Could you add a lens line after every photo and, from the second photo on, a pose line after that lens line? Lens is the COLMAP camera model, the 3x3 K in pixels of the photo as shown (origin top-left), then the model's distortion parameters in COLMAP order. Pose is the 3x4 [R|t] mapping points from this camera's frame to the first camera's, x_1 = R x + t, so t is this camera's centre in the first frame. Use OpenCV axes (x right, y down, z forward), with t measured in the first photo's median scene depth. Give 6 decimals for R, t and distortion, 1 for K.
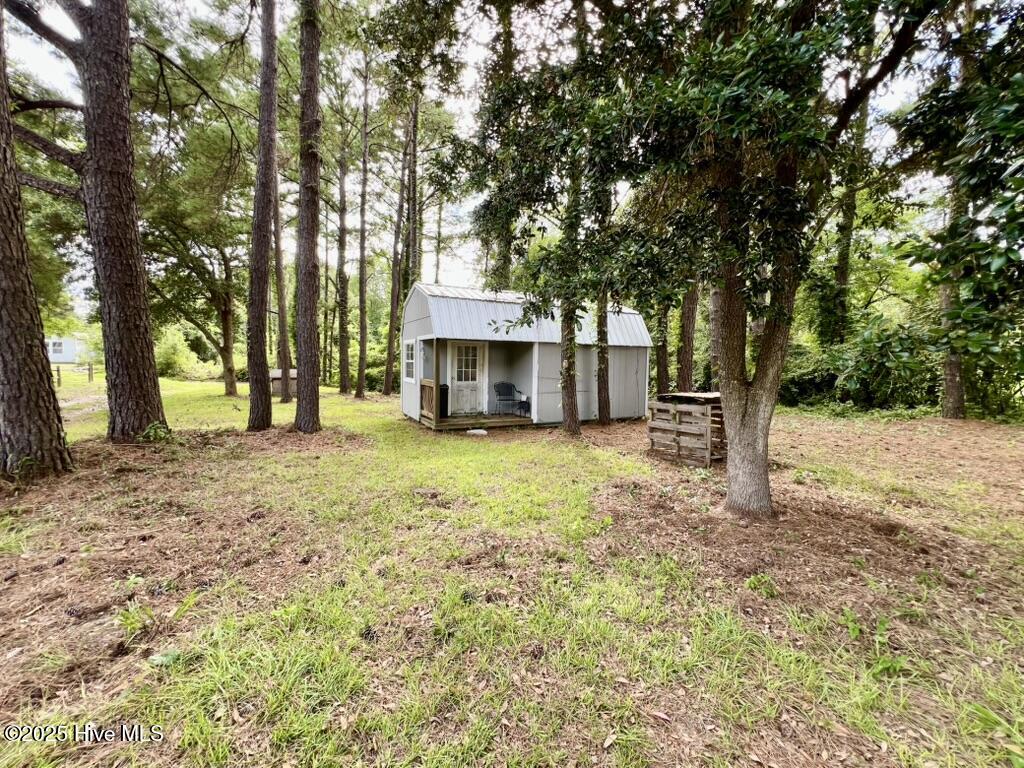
lens RADIAL K [[410.5, 0, 515.5], [0, 410.5, 374.4], [0, 0, 1]] dist [-0.003925, 0.000803]
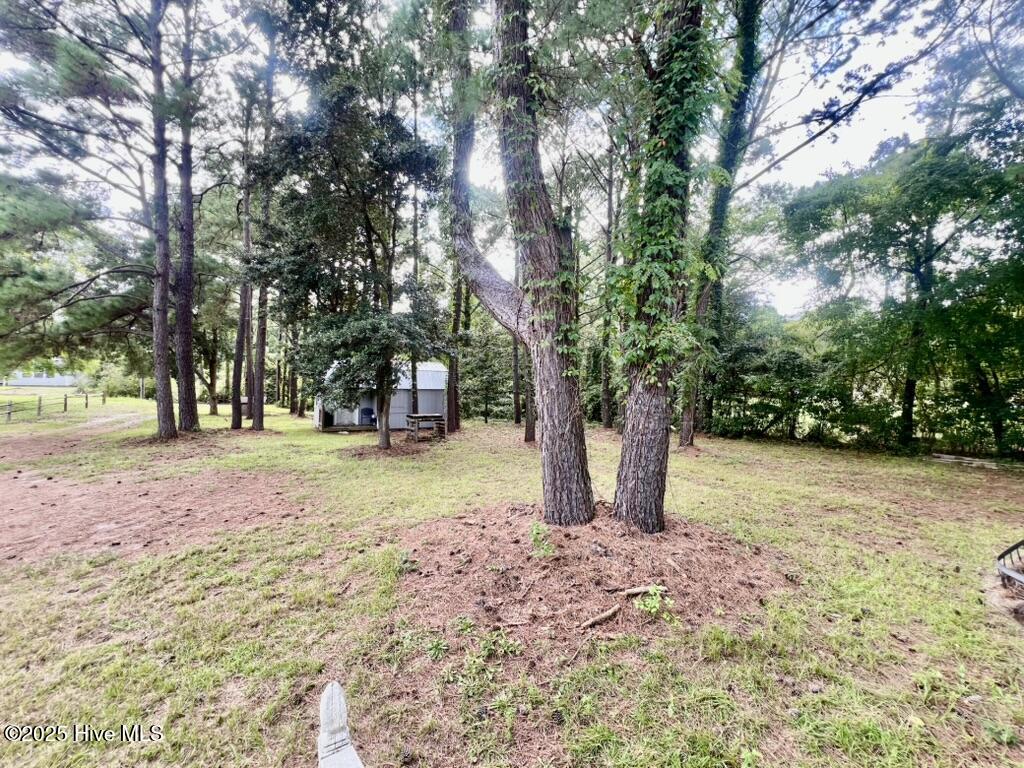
lens RADIAL K [[410.5, 0, 508.9], [0, 410.5, 388.8], [0, 0, 1]] dist [-0.003925, 0.000803]
pose [[0.999031, 0.006458, 0.043530, 0.578393], [-0.005805, 0.999869, -0.015115, -0.047685], [-0.043621, 0.014848, 0.998938, -0.984770]]
